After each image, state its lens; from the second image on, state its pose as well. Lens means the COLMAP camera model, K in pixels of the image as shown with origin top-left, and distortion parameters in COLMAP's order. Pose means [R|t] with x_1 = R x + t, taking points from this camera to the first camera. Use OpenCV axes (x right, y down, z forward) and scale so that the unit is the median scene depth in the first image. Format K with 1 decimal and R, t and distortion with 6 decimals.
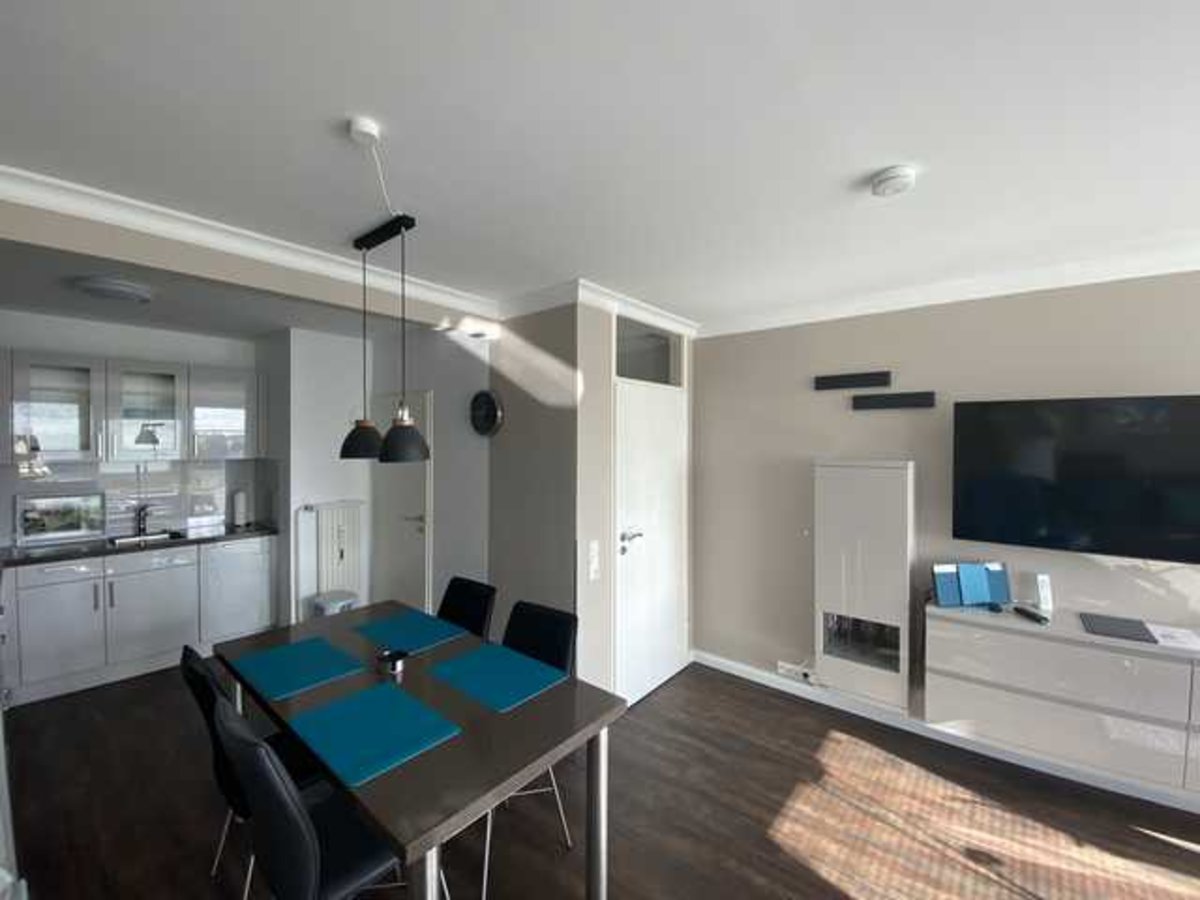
lens RADIAL K [[486.0, 0, 606.7], [0, 486.0, 444.4], [0, 0, 1]] dist [0.000332, -0.011607]
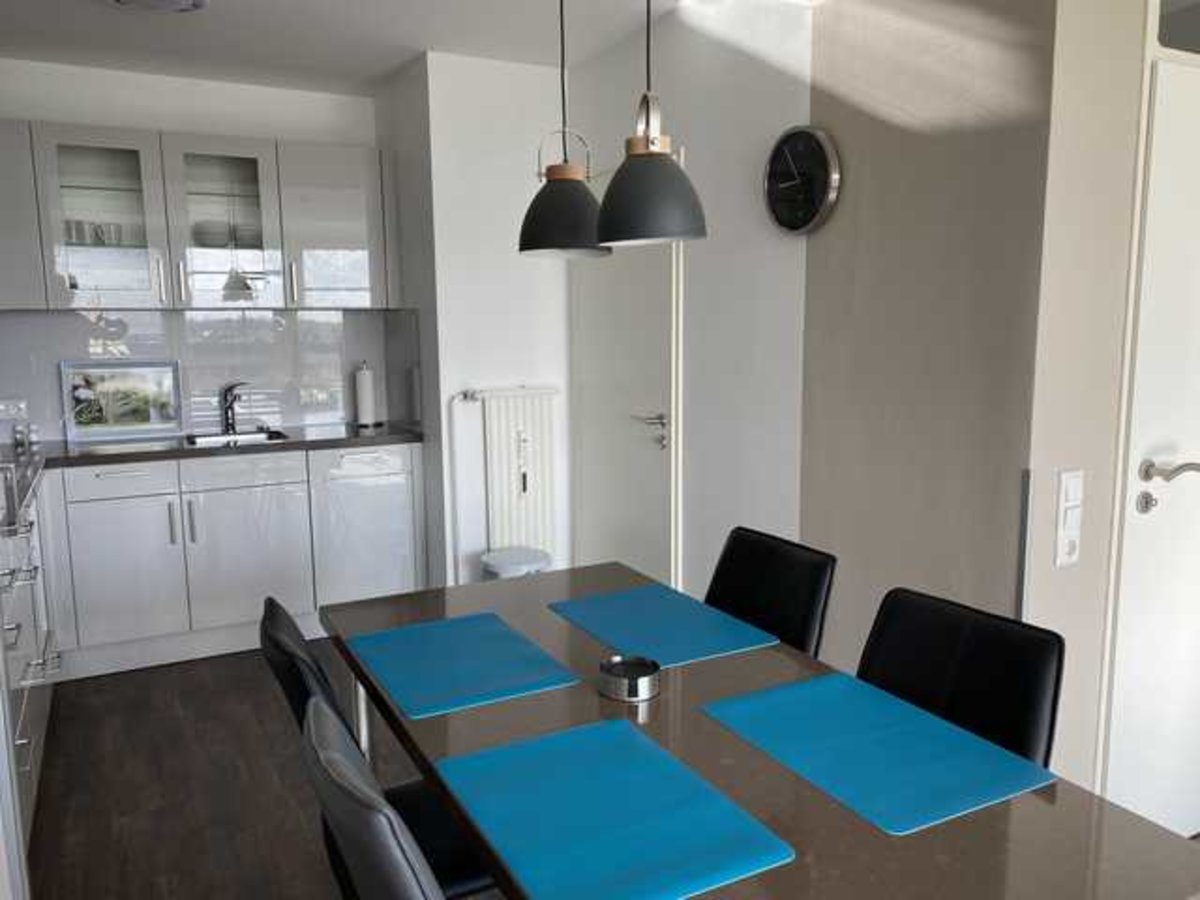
lens RADIAL K [[921.9, 0, 600.0], [0, 921.9, 450.0], [0, 0, 1]] dist [0.062653, -0.002302]
pose [[0.917110, 0.041810, -0.396435, -0.070826], [0.013338, 0.990709, 0.135342, 0.063050], [0.398410, -0.129411, 0.908032, 0.119082]]
